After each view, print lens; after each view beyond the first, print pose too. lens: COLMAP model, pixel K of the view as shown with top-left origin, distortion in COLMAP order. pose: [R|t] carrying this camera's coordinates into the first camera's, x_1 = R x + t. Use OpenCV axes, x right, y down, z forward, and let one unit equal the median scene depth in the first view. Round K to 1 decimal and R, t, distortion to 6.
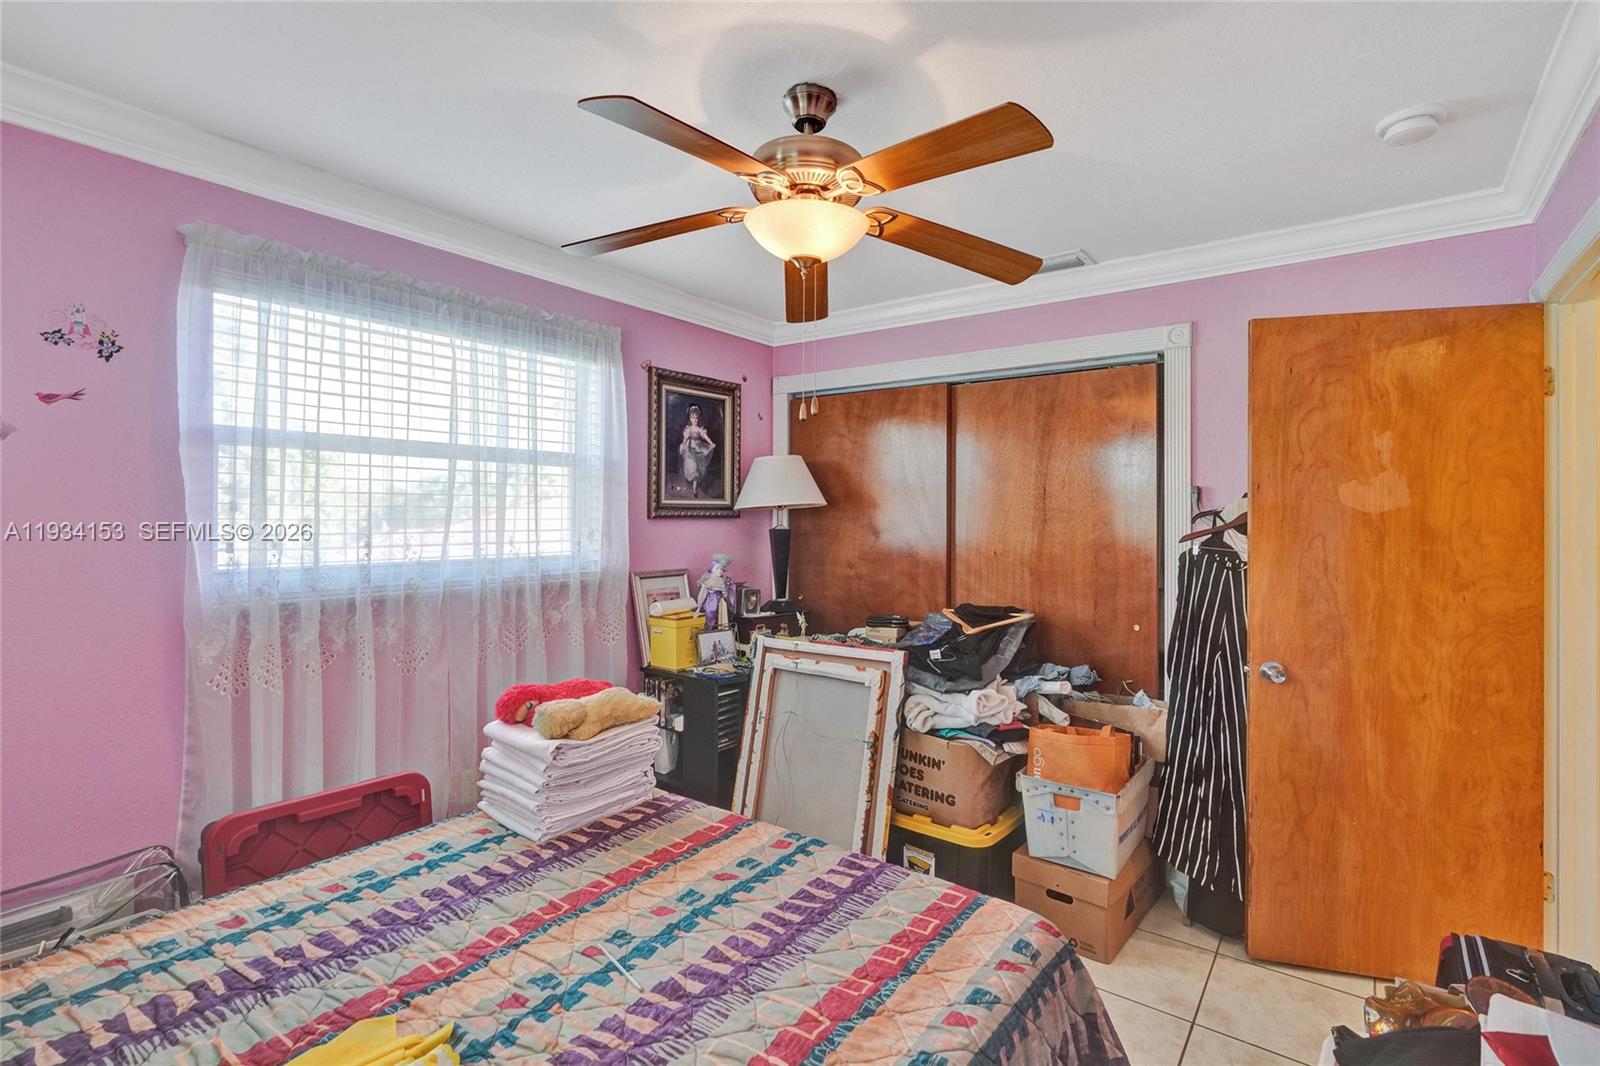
lens RADIAL K [[758.2, 0, 802.1], [0, 758.2, 515.3], [0, 0, 1]] dist [-0.000293, 0.000063]
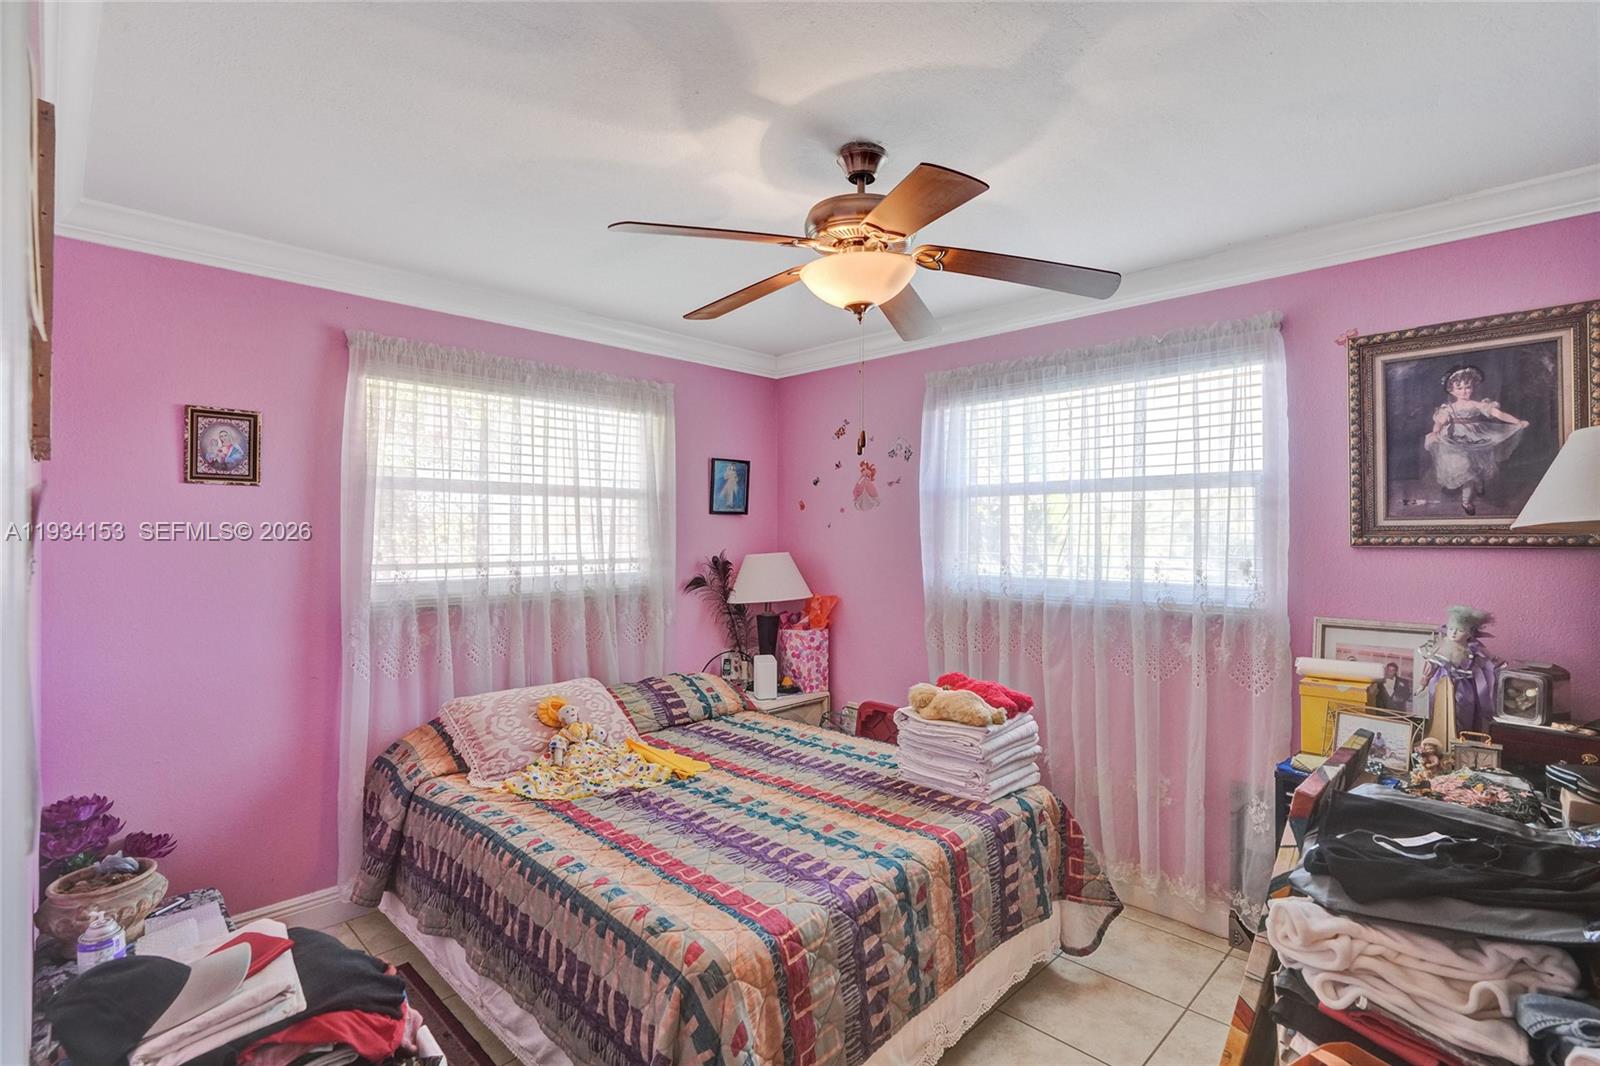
lens RADIAL K [[743.5, 0, 800.0], [0, 743.5, 533.0], [0, 0, 1]] dist [-0.001577, -0.000196]
pose [[-0.143752, -0.013788, -0.989518, 0.881477], [-0.007483, 0.999889, -0.012846, 0.005804], [0.989585, 0.005558, -0.143839, 0.884228]]
